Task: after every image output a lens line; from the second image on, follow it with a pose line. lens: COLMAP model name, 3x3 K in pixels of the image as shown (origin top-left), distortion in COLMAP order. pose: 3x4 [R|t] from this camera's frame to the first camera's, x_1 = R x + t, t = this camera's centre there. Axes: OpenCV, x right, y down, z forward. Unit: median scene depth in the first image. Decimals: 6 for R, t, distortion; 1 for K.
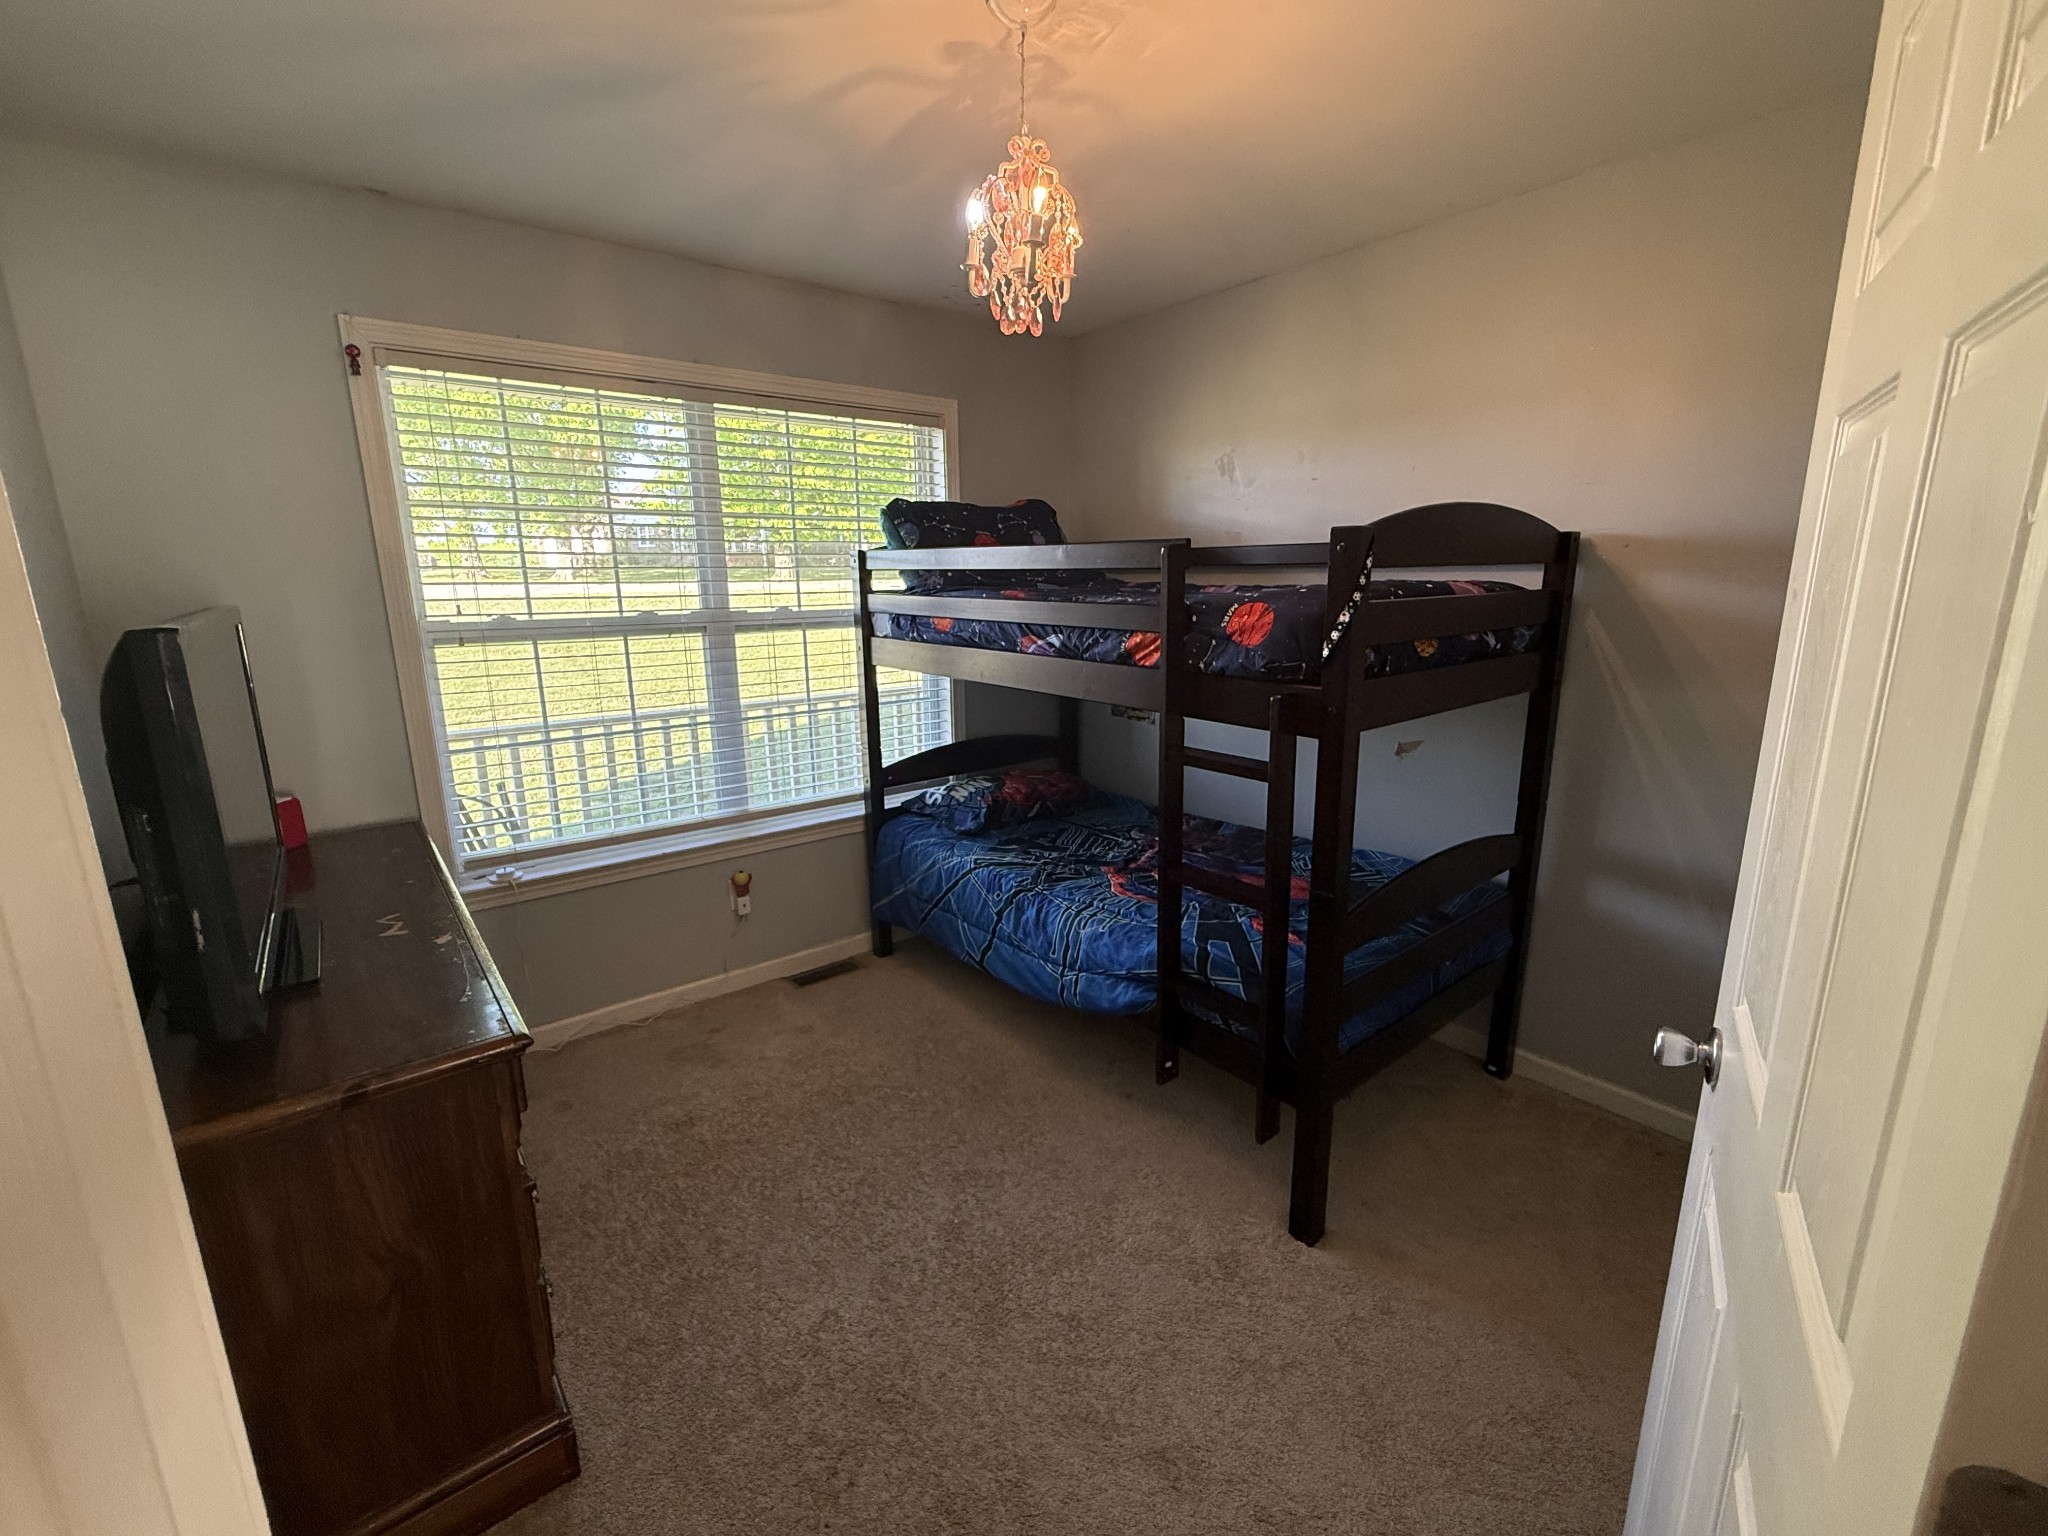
lens RADIAL K [[878.2, 0, 1024.0], [0, 878.2, 768.0], [0, 0, 1]] dist [0.000017, -0.000247]
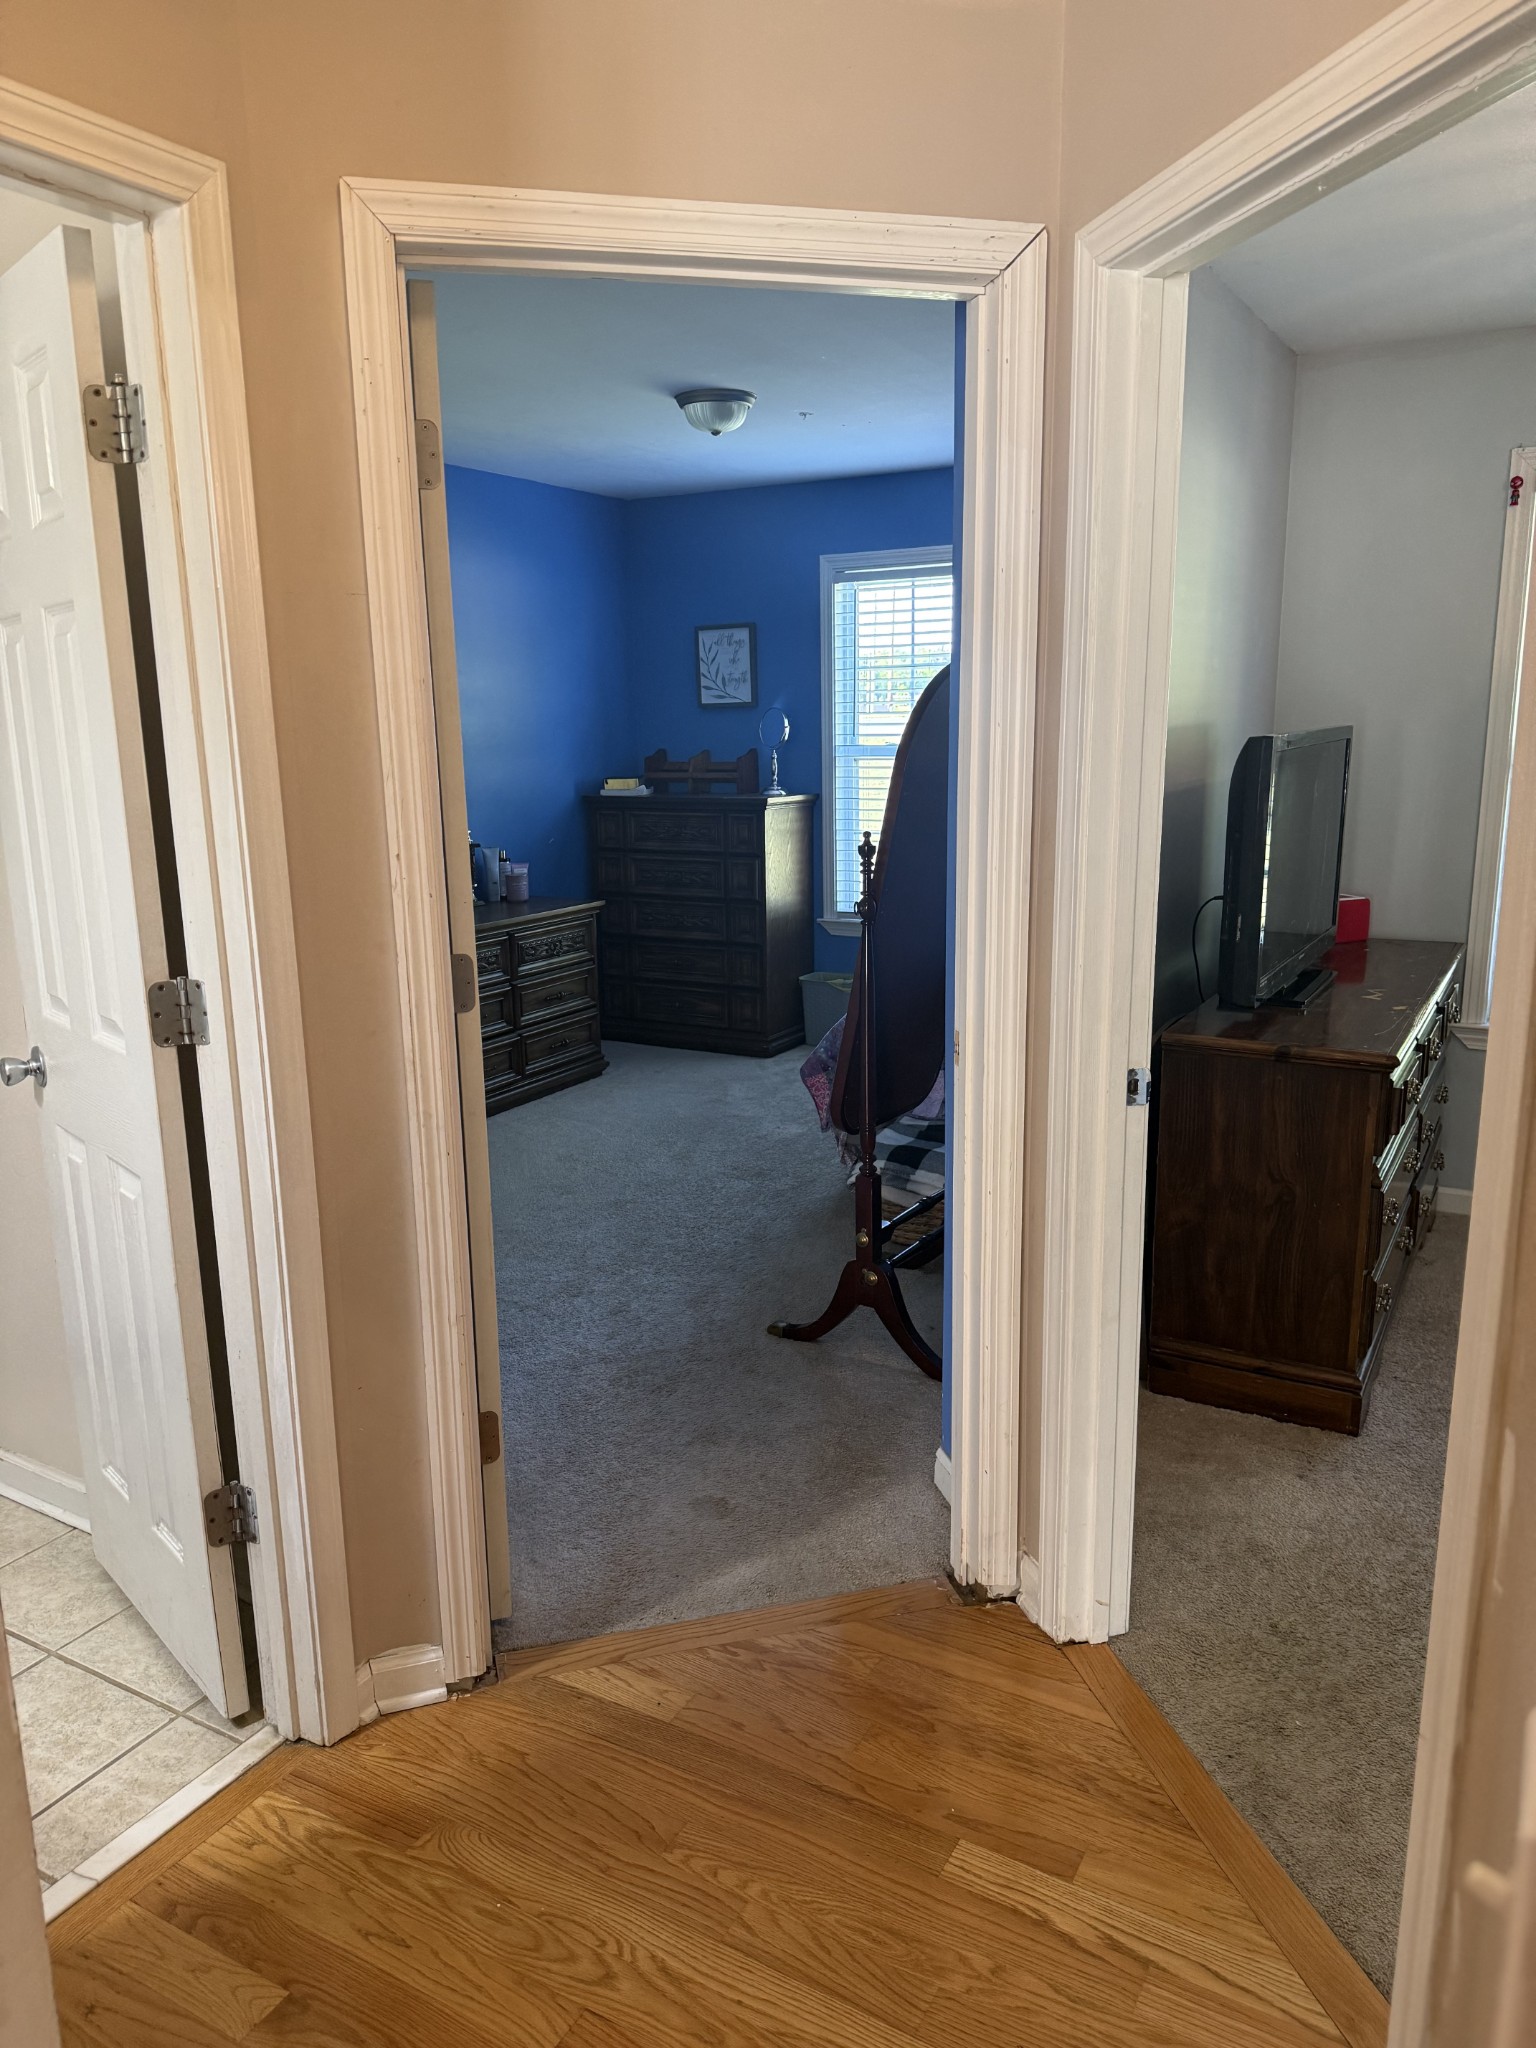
lens RADIAL K [[1416.4, 0, 768.0], [0, 1416.4, 1024.0], [0, 0, 1]] dist [0.004791, -0.005117]
pose [[0.364403, 0.205850, -0.908205, 0.567312], [-0.192106, 0.970903, 0.142981, 0.077360], [0.911211, 0.122369, 0.393345, -0.387427]]
